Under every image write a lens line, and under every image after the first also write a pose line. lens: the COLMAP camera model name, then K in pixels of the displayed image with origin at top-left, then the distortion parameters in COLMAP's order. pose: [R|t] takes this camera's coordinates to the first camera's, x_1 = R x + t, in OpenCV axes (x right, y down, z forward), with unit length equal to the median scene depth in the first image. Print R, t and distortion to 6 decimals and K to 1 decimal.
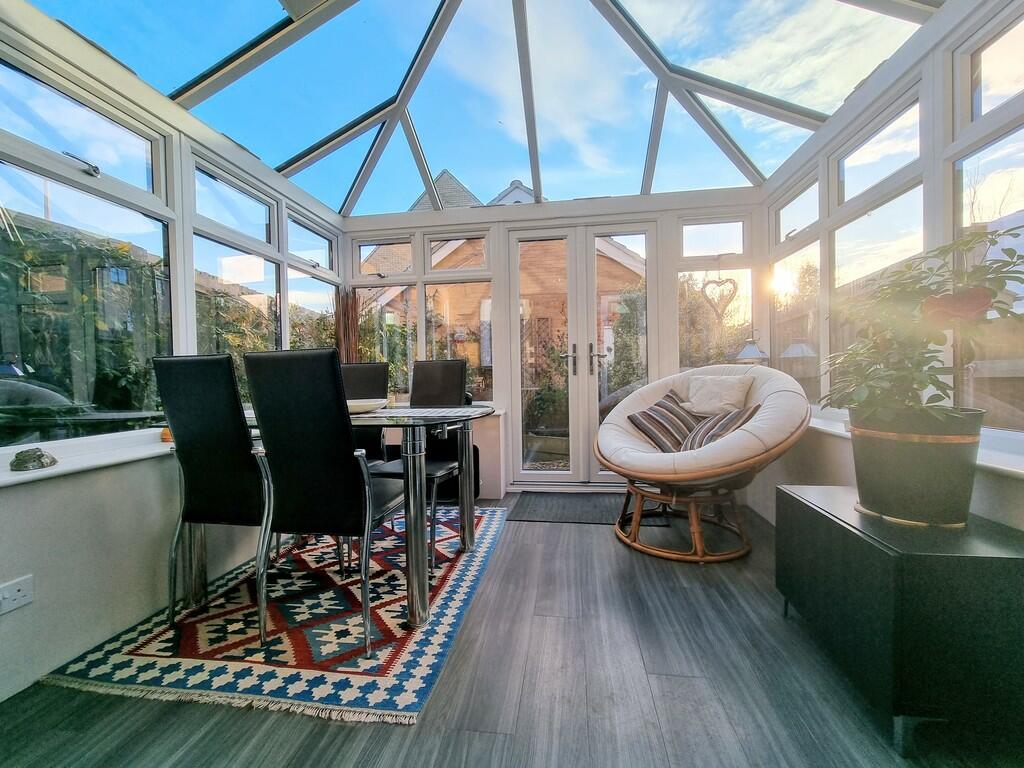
lens RADIAL K [[410.4, 0, 512.0], [0, 410.4, 384.0], [0, 0, 1]] dist [-0.000556, -0.000038]
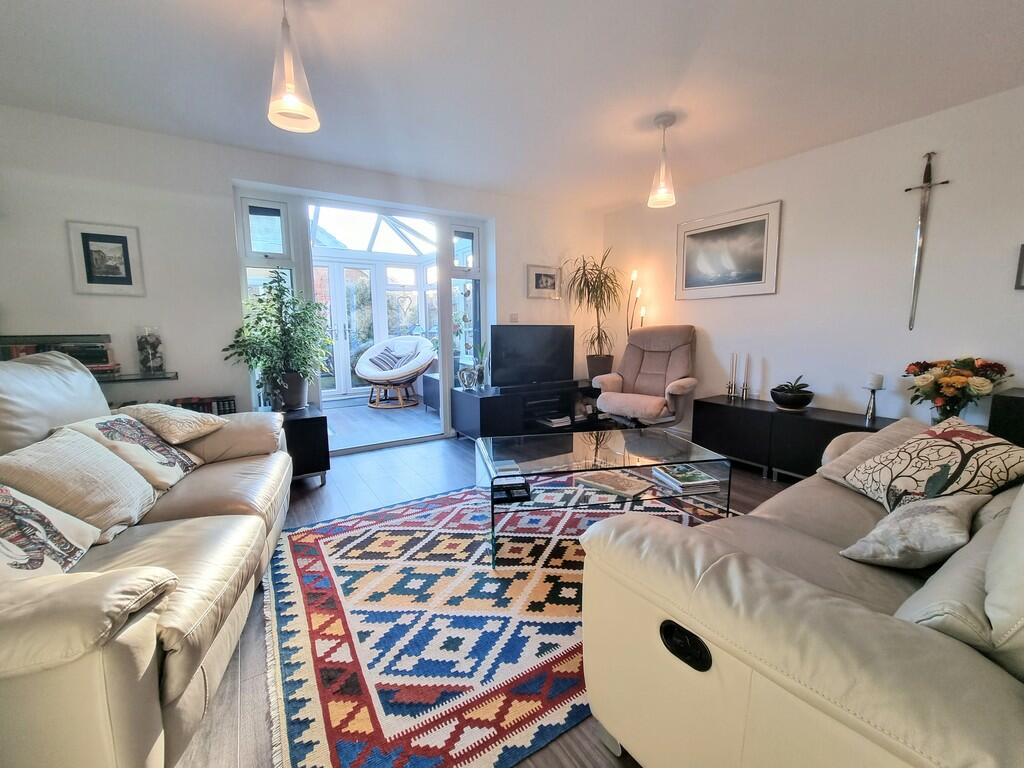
lens RADIAL K [[426.7, 0, 512.0], [0, 426.7, 384.0], [0, 0, 1]] dist [0.000599, 0.000054]
pose [[0.764728, -0.074067, 0.640082, -0.648628], [0.014696, 0.995118, 0.097592, -0.001046], [-0.644185, -0.065224, 0.762083, -1.338350]]
